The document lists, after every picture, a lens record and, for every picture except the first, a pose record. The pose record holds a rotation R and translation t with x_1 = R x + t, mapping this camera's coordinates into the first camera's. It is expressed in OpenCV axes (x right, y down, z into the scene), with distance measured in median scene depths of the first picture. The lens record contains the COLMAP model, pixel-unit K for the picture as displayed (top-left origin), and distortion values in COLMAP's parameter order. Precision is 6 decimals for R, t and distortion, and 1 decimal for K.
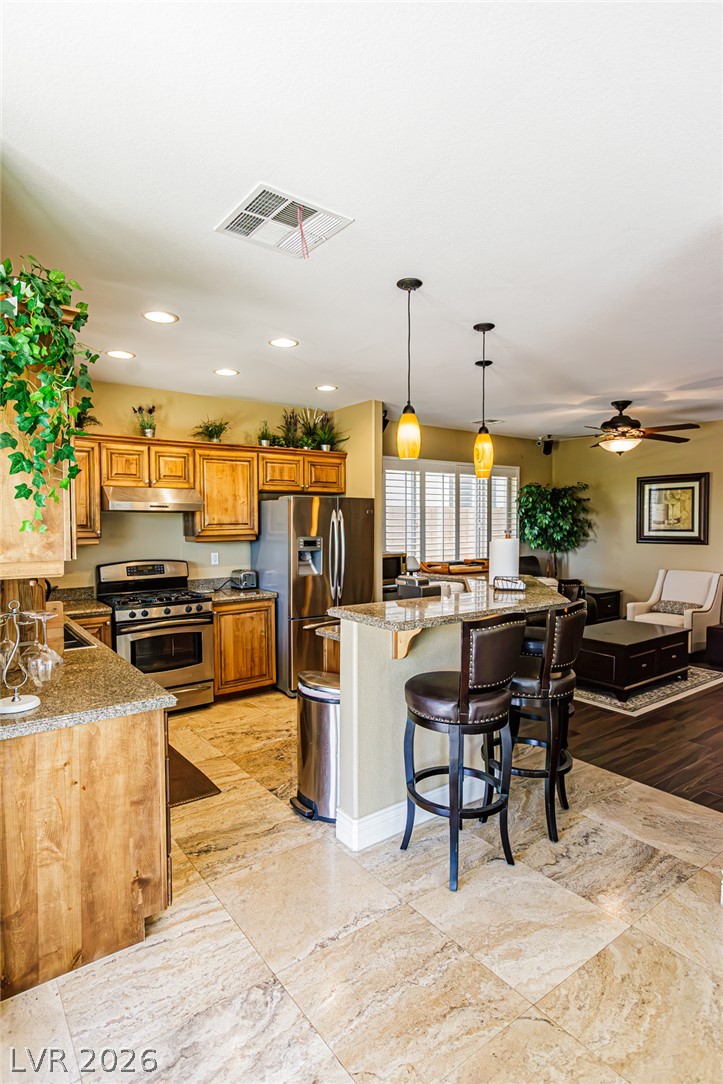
lens RADIAL K [[553.0, 0, 361.5], [0, 553.0, 542.0], [0, 0, 1]] dist [0.000306, 0.000238]
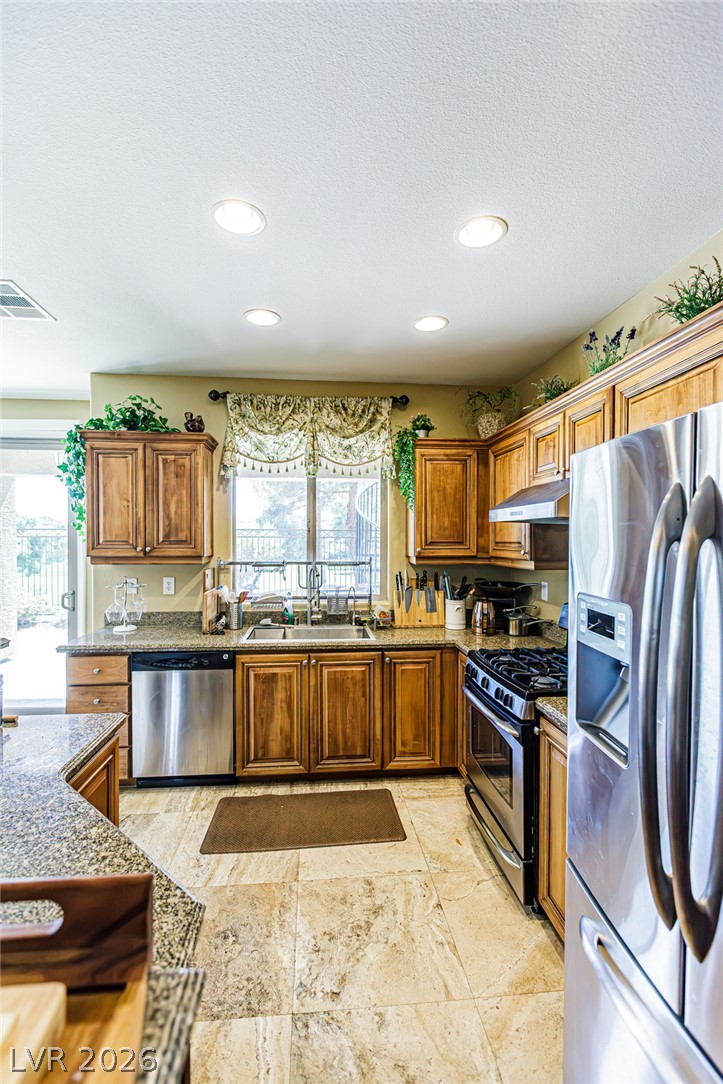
lens RADIAL K [[496.4, 0, 361.5], [0, 496.4, 542.0], [0, 0, 1]] dist [-0.001477, -0.000024]
pose [[-0.531121, 0.005996, -0.847275, 0.200923], [-0.037707, 0.998817, 0.030705, -0.043442], [0.846457, 0.048257, -0.530267, 1.251585]]
